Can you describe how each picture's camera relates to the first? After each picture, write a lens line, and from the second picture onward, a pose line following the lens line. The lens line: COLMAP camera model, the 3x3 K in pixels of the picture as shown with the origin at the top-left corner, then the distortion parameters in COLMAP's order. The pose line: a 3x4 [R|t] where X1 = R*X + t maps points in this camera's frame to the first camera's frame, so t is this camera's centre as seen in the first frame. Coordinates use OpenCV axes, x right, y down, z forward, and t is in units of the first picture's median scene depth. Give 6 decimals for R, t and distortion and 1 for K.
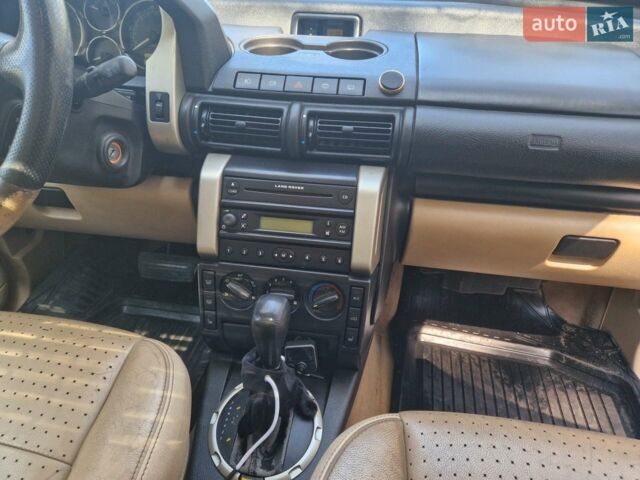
lens RADIAL K [[431.5, 0, 321.0], [0, 431.5, 242.0], [0, 0, 1]] dist [0.041770, -0.002573]
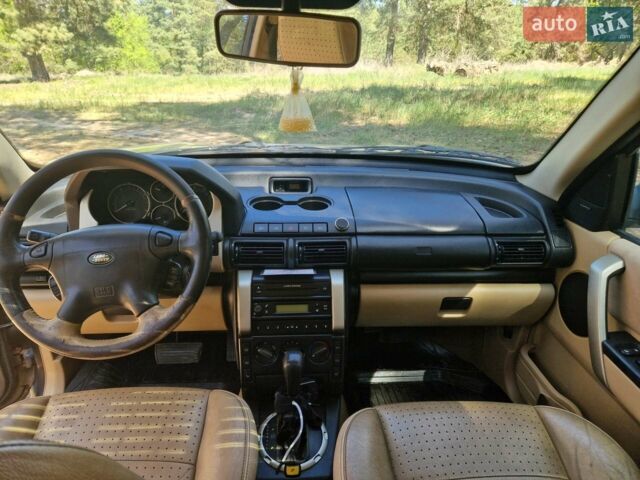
lens RADIAL K [[415.2, 0, 316.8], [0, 415.2, 235.1], [0, 0, 1]] dist [0.034943, -0.001410]
pose [[0.978848, -0.076677, 0.189676, -0.273039], [0.113497, 0.974885, -0.191616, 0.003762], [-0.170220, 0.209091, 0.962967, -0.652973]]
